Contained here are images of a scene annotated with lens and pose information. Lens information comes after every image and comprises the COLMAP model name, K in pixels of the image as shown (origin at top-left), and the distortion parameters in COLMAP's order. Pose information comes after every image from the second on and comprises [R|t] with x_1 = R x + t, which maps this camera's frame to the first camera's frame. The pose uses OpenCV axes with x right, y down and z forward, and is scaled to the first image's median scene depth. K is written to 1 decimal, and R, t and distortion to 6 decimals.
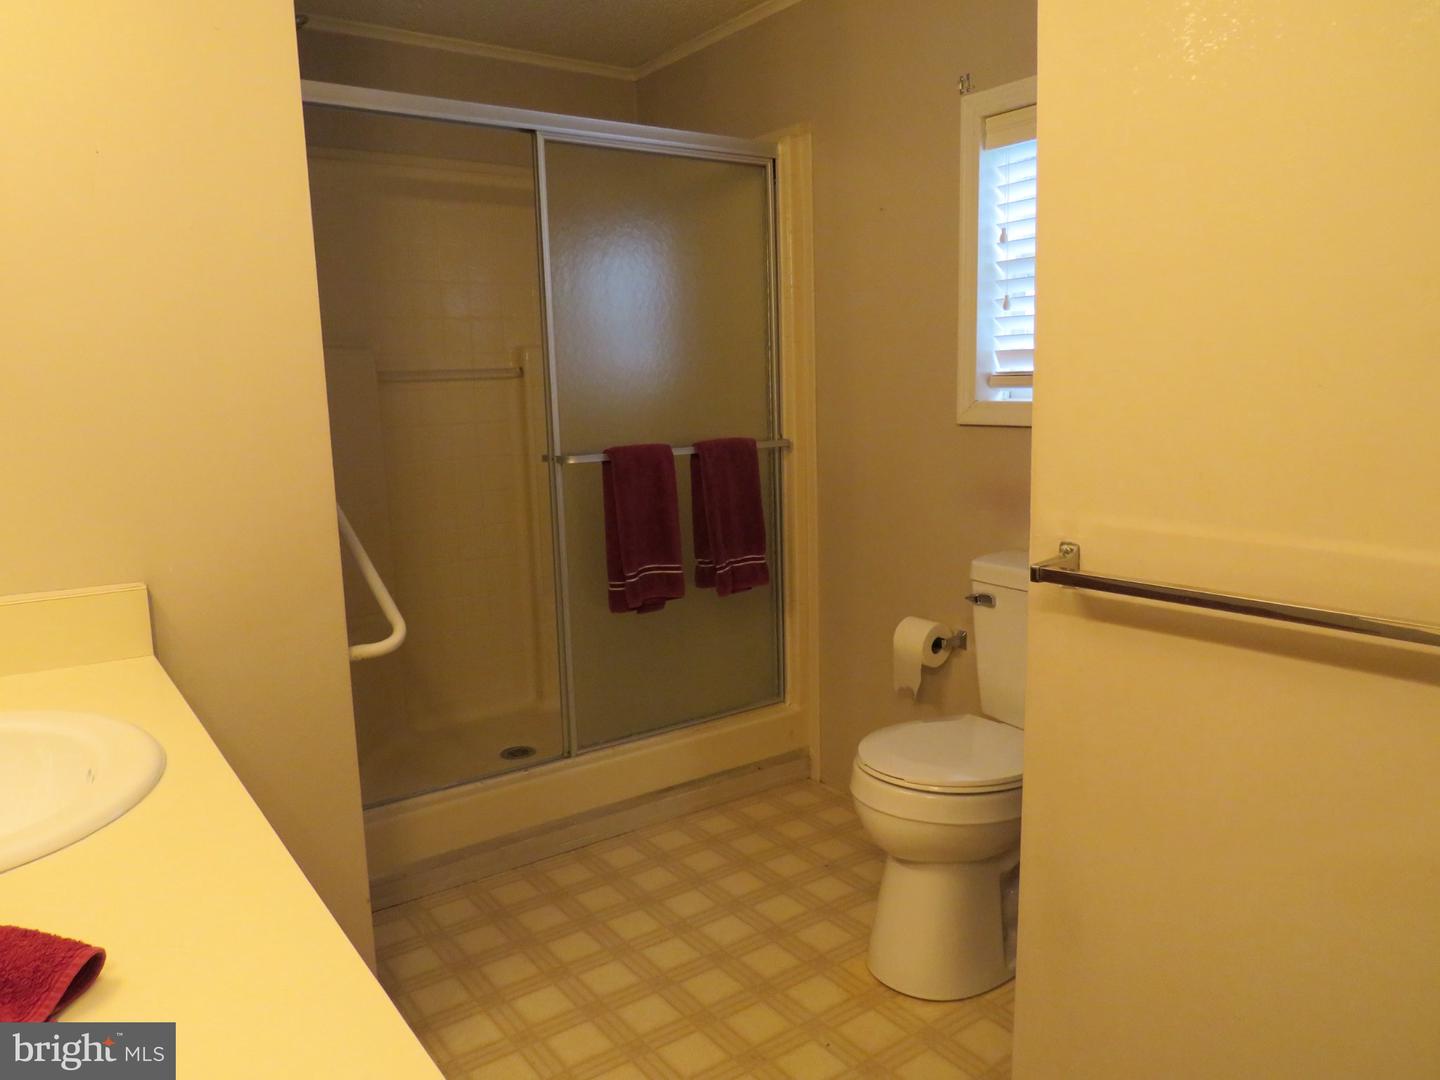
lens RADIAL K [[1023.3, 0, 714.8], [0, 1023.3, 535.8], [0, 0, 1]] dist [-0.020910, 0.001357]
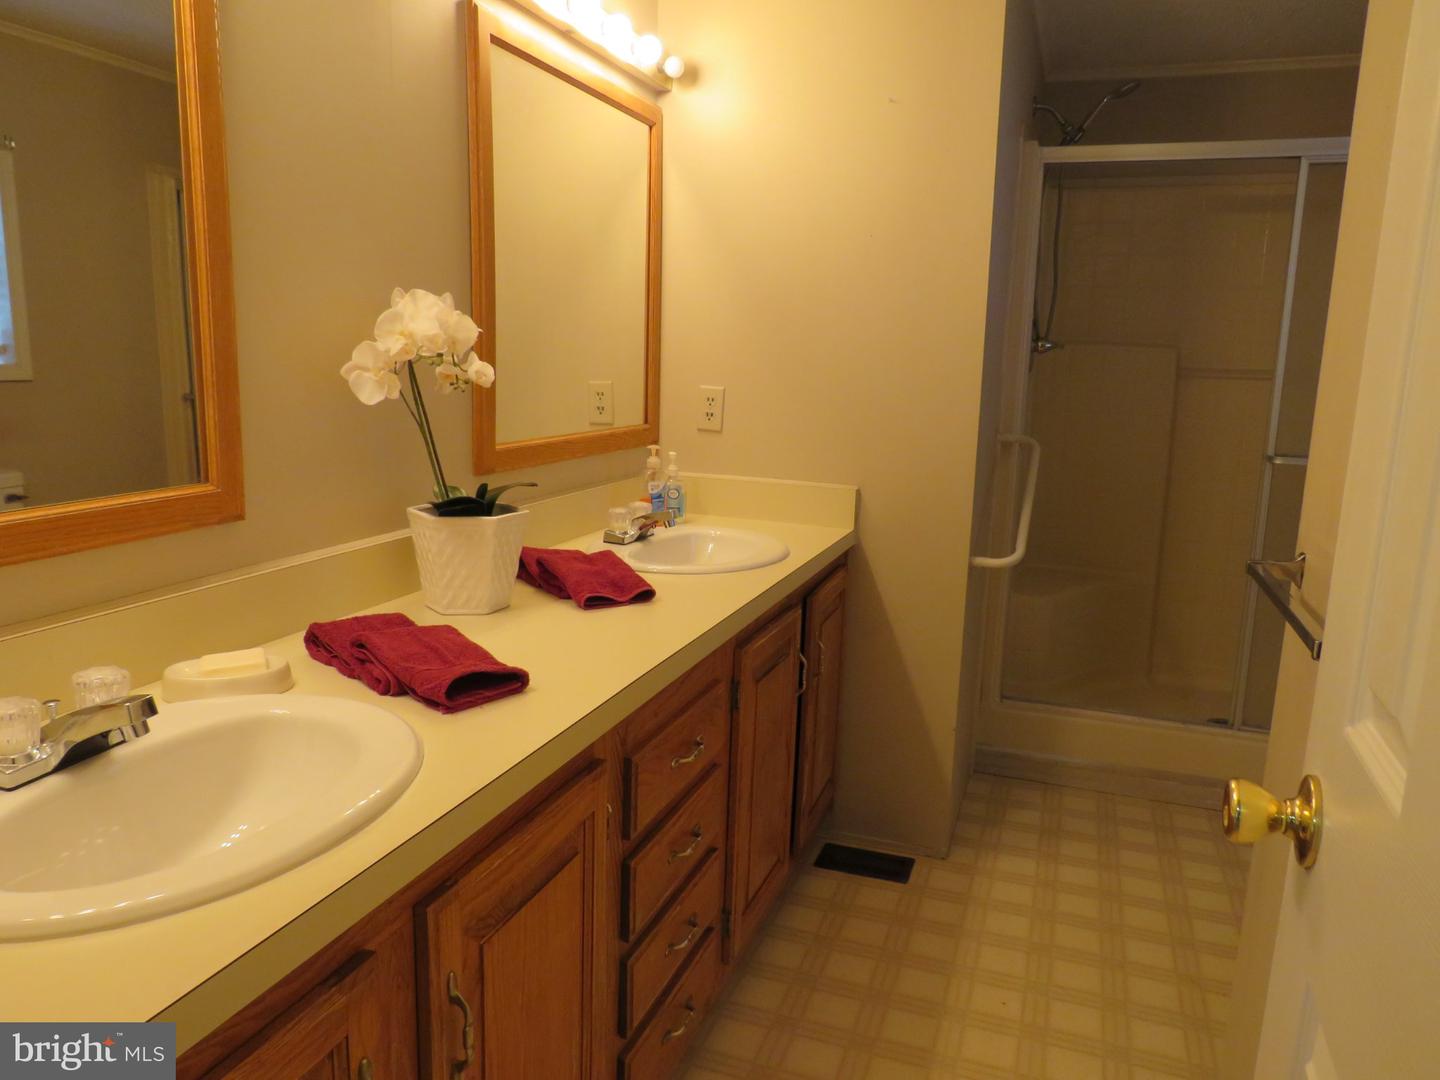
lens RADIAL K [[1023.3, 0, 714.8], [0, 1023.3, 535.8], [0, 0, 1]] dist [-0.020910, 0.001357]
pose [[0.559896, 0.187036, -0.807177, 0.418952], [-0.172125, 0.979192, 0.107501, -0.008290], [0.810487, 0.078746, 0.580439, -0.105402]]
